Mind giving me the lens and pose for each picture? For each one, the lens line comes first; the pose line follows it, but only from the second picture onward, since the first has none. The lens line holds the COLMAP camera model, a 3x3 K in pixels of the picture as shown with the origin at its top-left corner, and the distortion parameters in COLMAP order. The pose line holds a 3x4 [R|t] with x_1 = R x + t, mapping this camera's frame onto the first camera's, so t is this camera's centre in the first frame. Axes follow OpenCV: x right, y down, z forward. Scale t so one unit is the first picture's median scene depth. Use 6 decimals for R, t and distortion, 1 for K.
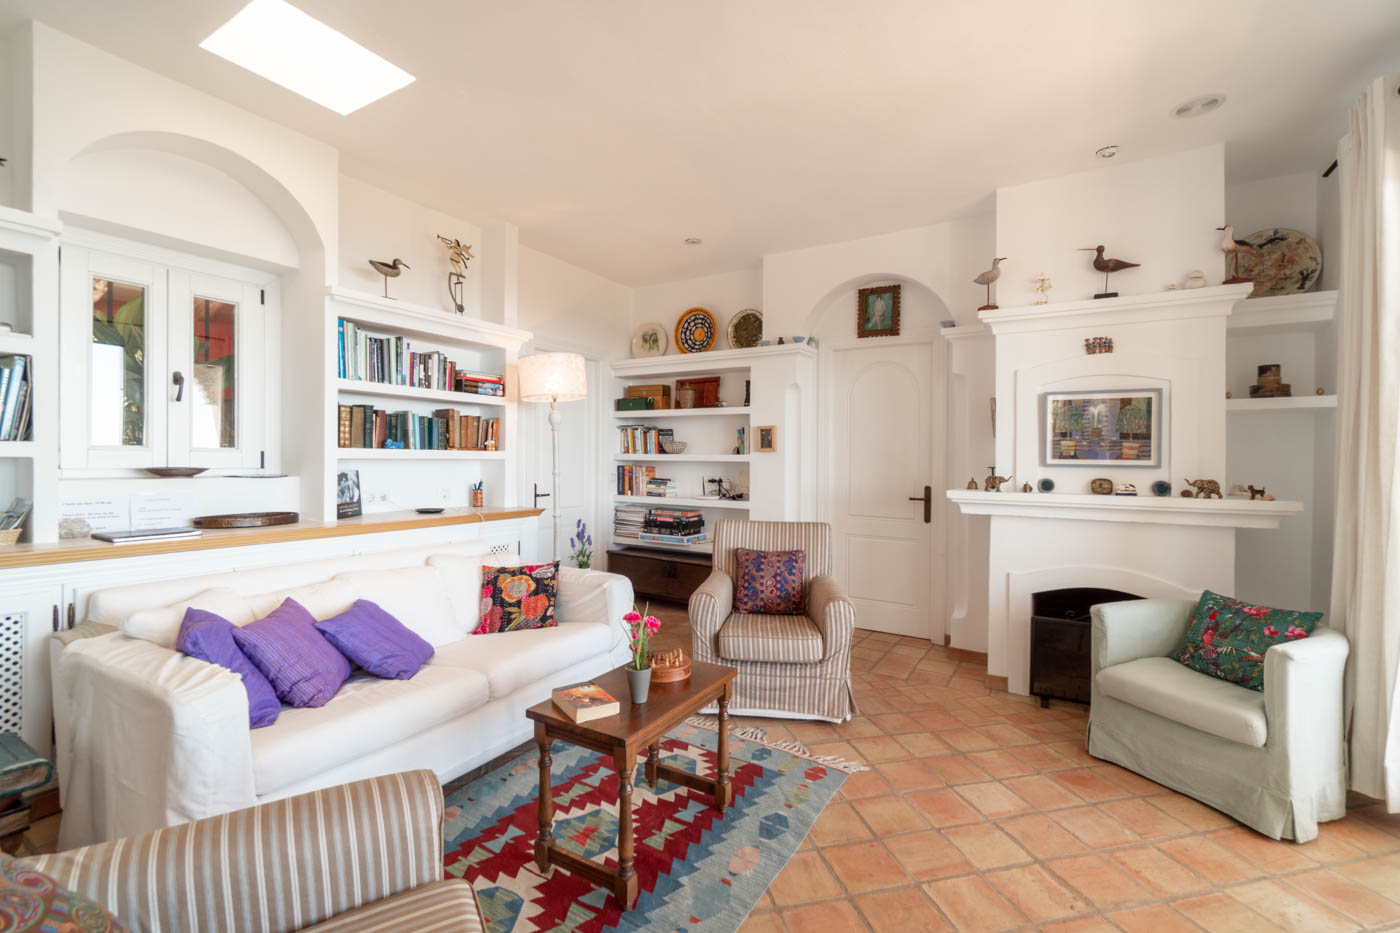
lens RADIAL K [[601.8, 0, 700.8], [0, 601.8, 461.5], [0, 0, 1]] dist [-0.002535, 0.000180]
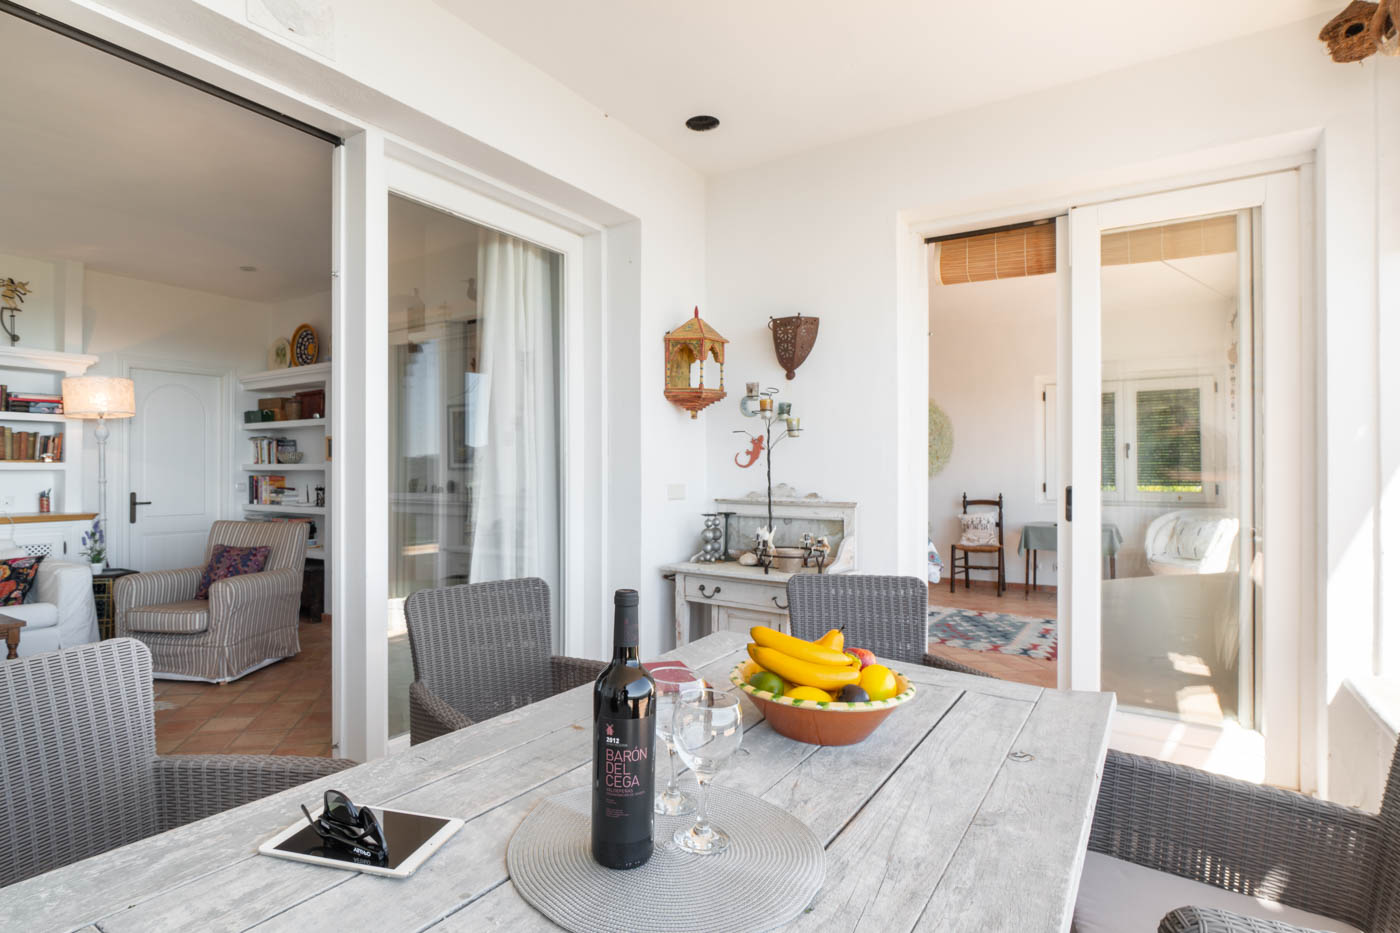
lens RADIAL K [[738.6, 0, 635.4], [0, 738.6, 466.8], [0, 0, 1]] dist [0.006924, 0.001072]
pose [[0.997182, -0.011248, -0.074171, 0.844825], [0.010483, 0.999888, -0.010702, 0.016747], [0.074283, 0.009894, 0.997188, -0.305410]]
